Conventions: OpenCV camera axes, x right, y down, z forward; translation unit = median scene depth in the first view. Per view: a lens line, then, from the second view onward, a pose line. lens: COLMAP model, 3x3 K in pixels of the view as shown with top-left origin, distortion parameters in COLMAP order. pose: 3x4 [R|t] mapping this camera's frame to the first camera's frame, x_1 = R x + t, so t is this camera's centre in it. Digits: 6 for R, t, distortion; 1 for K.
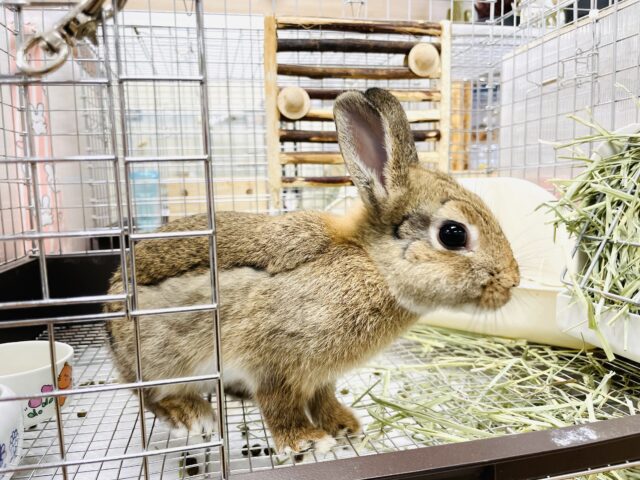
lens RADIAL K [[493.7, 0, 319.5], [0, 493.7, 254.7], [0, 0, 1]] dist [0.122351, -0.173972]
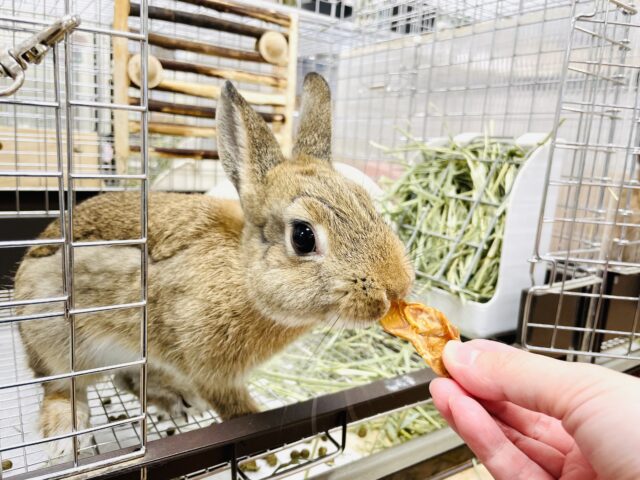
lens RADIAL K [[486.7, 0, 321.2], [0, 486.7, 252.5], [0, 0, 1]] dist [0.118141, -0.153291]
pose [[0.935252, 0.013168, 0.353738, -0.100354], [-0.040976, 0.996617, 0.071236, -0.047787], [-0.351603, -0.081119, 0.932628, -0.087016]]
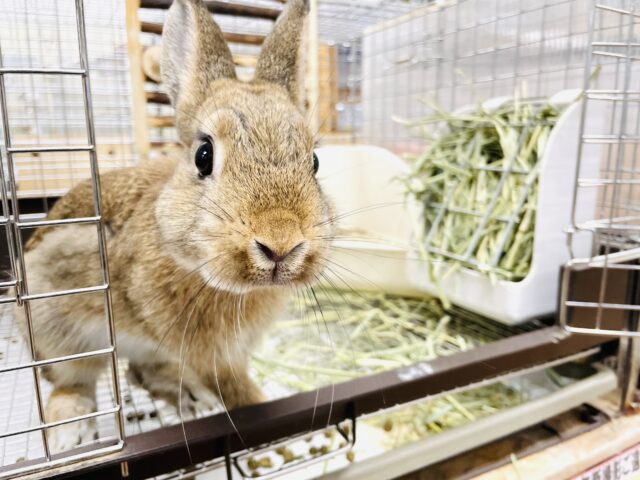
lens RADIAL K [[493.7, 0, 319.5], [0, 493.7, 254.7], [0, 0, 1]] dist [0.122351, -0.173972]
pose [[0.967591, -0.035903, 0.249956, -0.014446], [0.015111, 0.996300, 0.084608, -0.021268], [-0.252069, -0.078088, 0.964553, -0.065449]]
